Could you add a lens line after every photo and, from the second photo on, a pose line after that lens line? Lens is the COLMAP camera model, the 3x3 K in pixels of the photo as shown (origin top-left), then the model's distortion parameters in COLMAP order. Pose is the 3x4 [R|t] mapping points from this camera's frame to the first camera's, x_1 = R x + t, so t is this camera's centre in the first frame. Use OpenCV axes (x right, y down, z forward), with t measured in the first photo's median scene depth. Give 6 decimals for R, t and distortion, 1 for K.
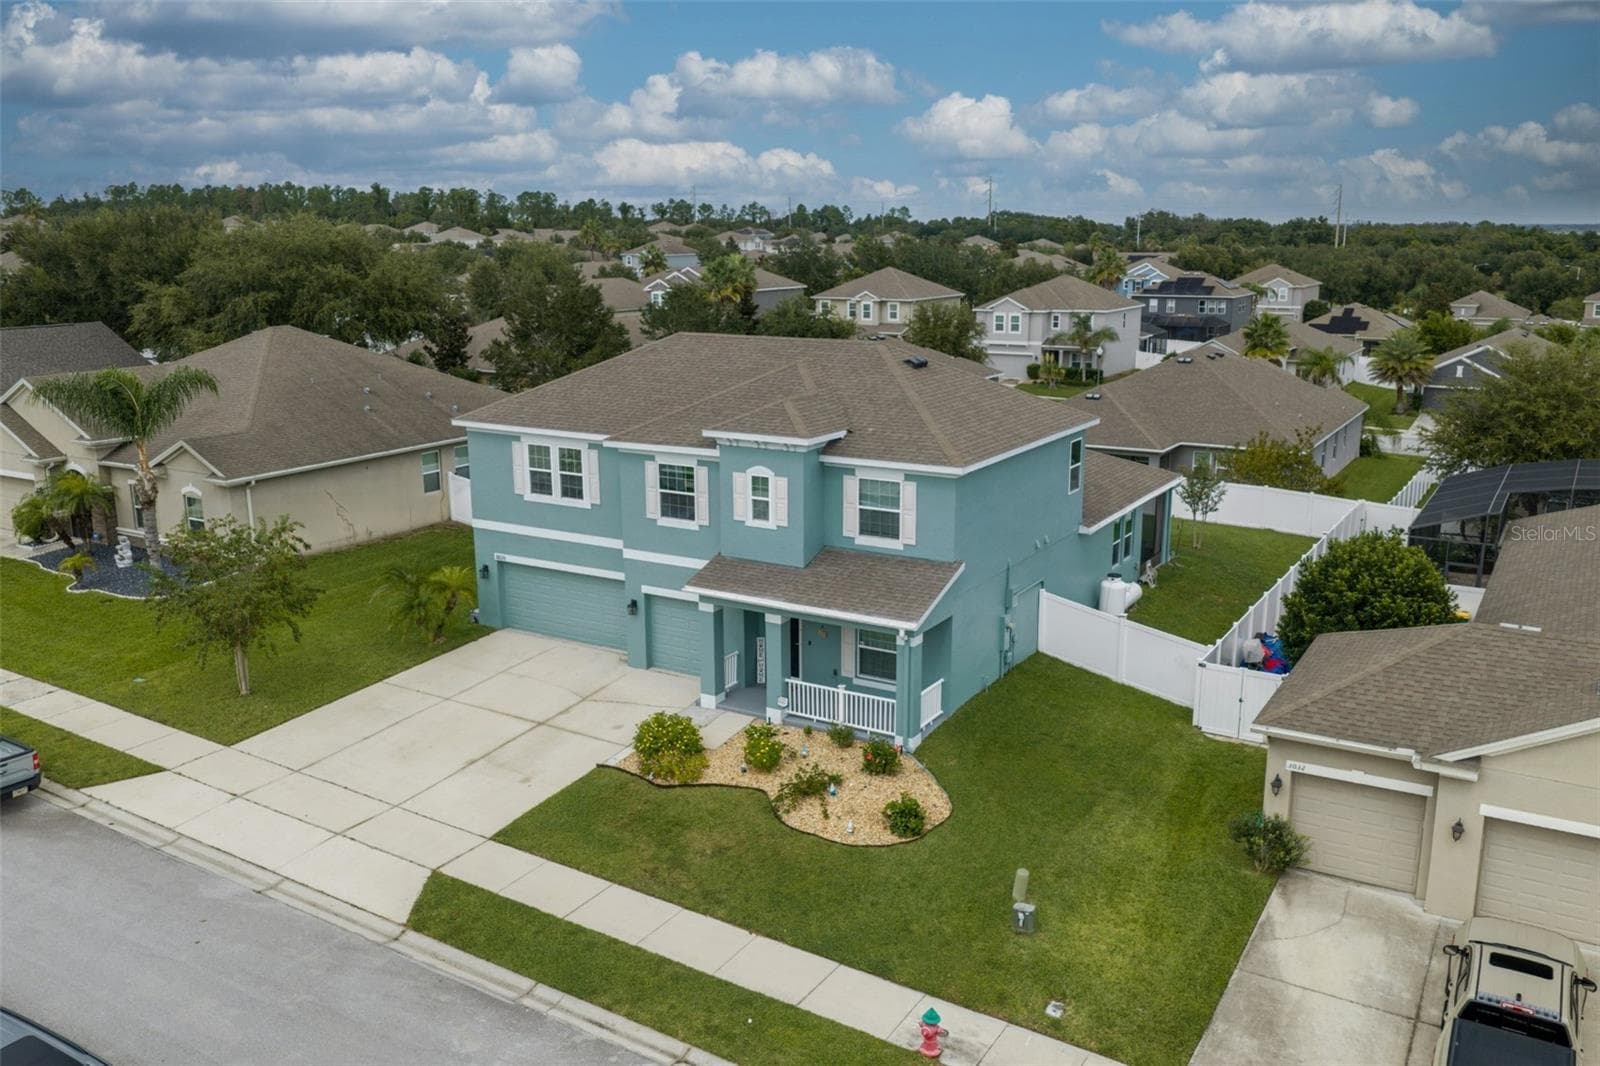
lens RADIAL K [[1338.9, 0, 801.2], [0, 1338.9, 534.3], [0, 0, 1]] dist [0.004760, -0.016262]
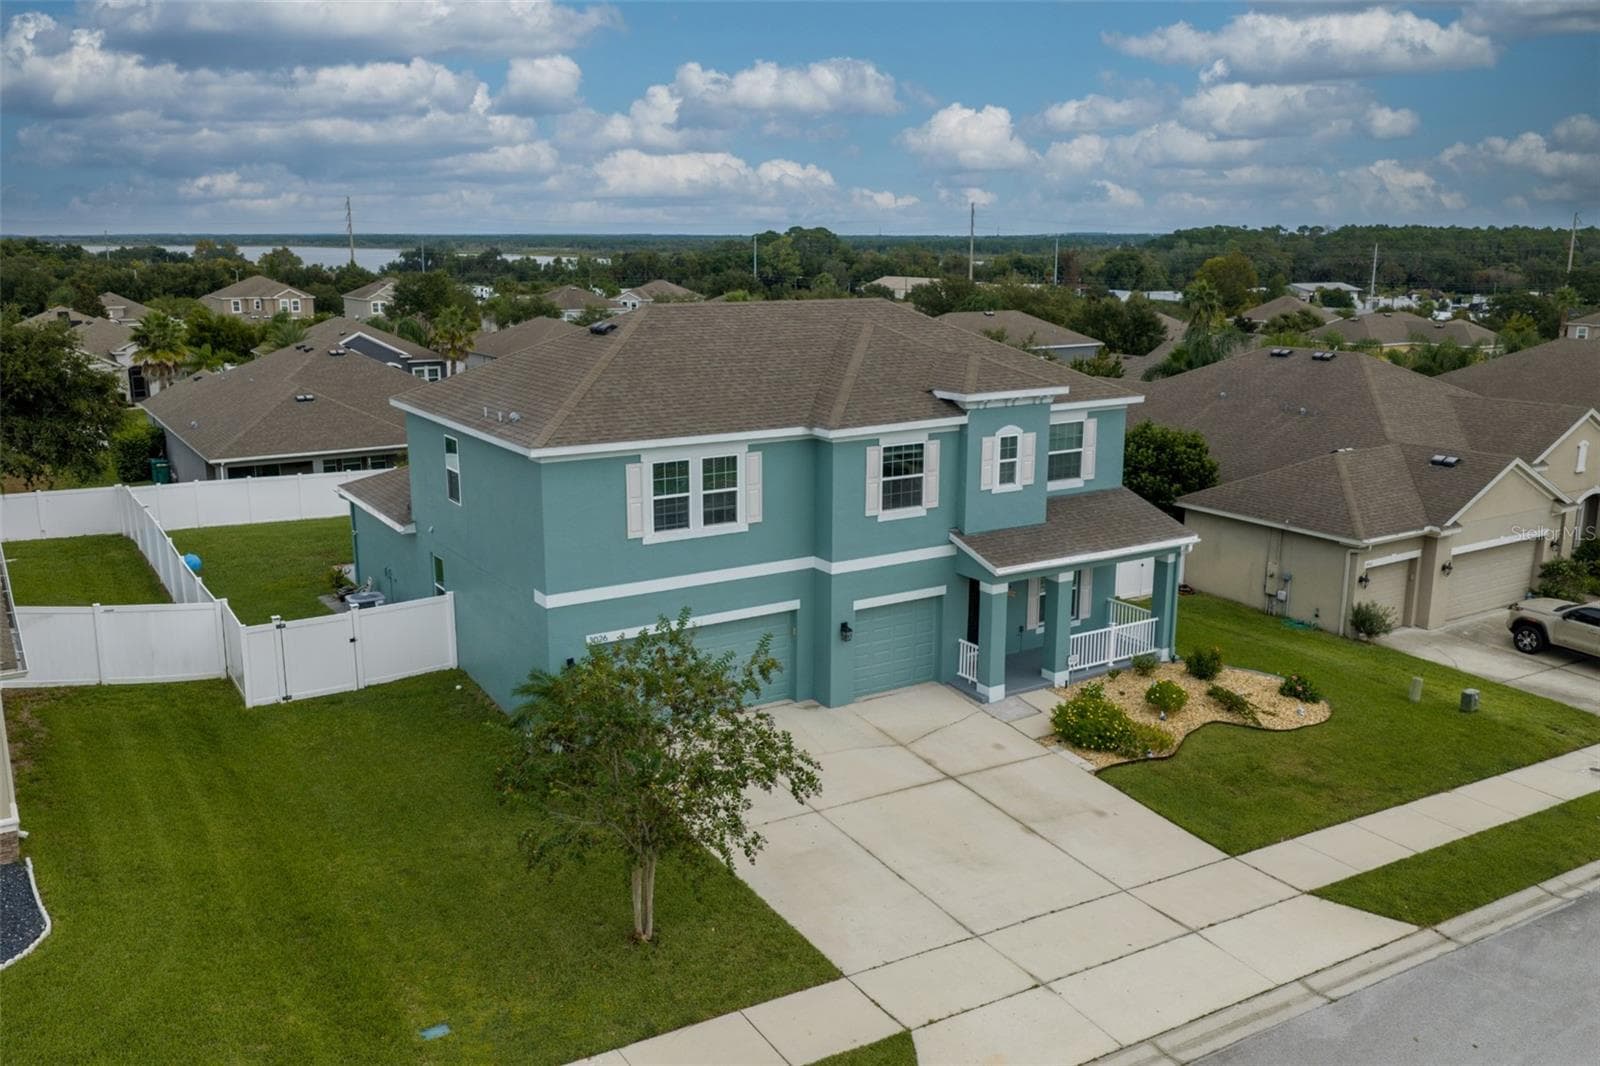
lens RADIAL K [[1338.9, 0, 792.4], [0, 1338.9, 534.7], [0, 0, 1]] dist [0.004760, -0.016262]
pose [[0.445179, -0.188024, 0.875478, -0.915766], [0.197844, 0.974197, 0.108622, -0.106509], [-0.873312, 0.124851, 0.470891, 0.692896]]
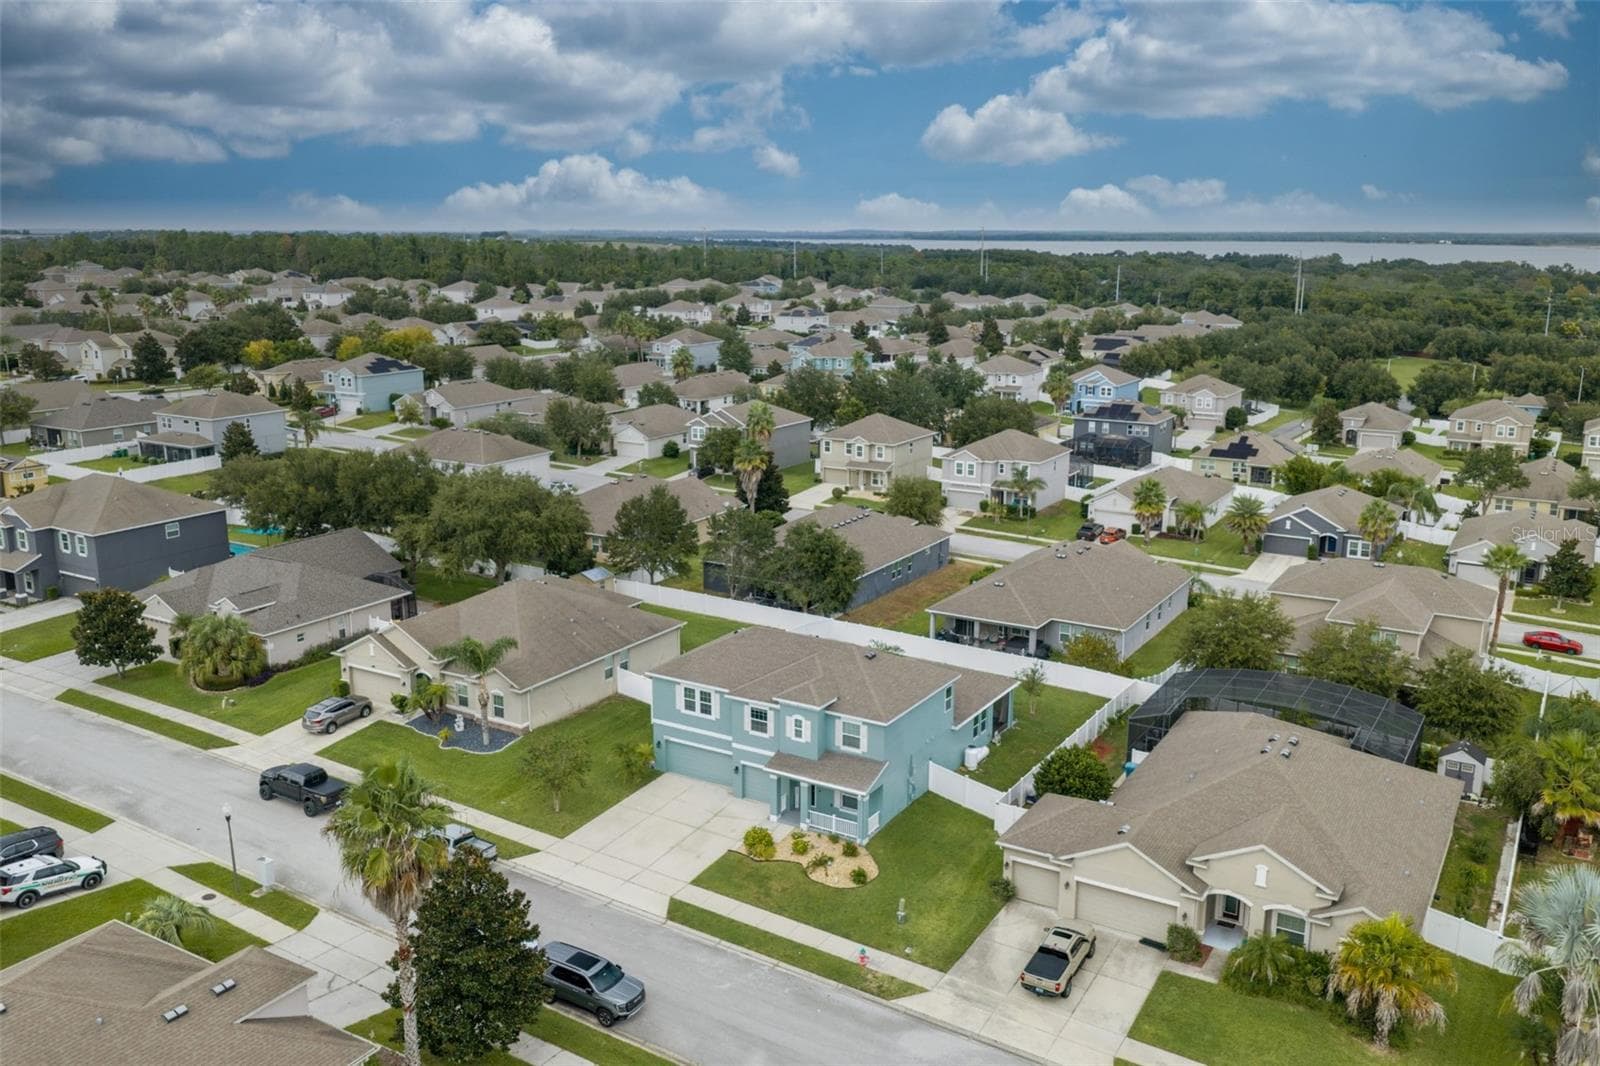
lens RADIAL K [[1338.9, 0, 794.7], [0, 1338.9, 530.4], [0, 0, 1]] dist [0.004760, -0.016262]
pose [[0.999964, 0.006496, -0.005480, -0.026116], [-0.006514, 0.999973, -0.003375, -0.346857], [0.005458, 0.003410, 0.999979, -1.222814]]
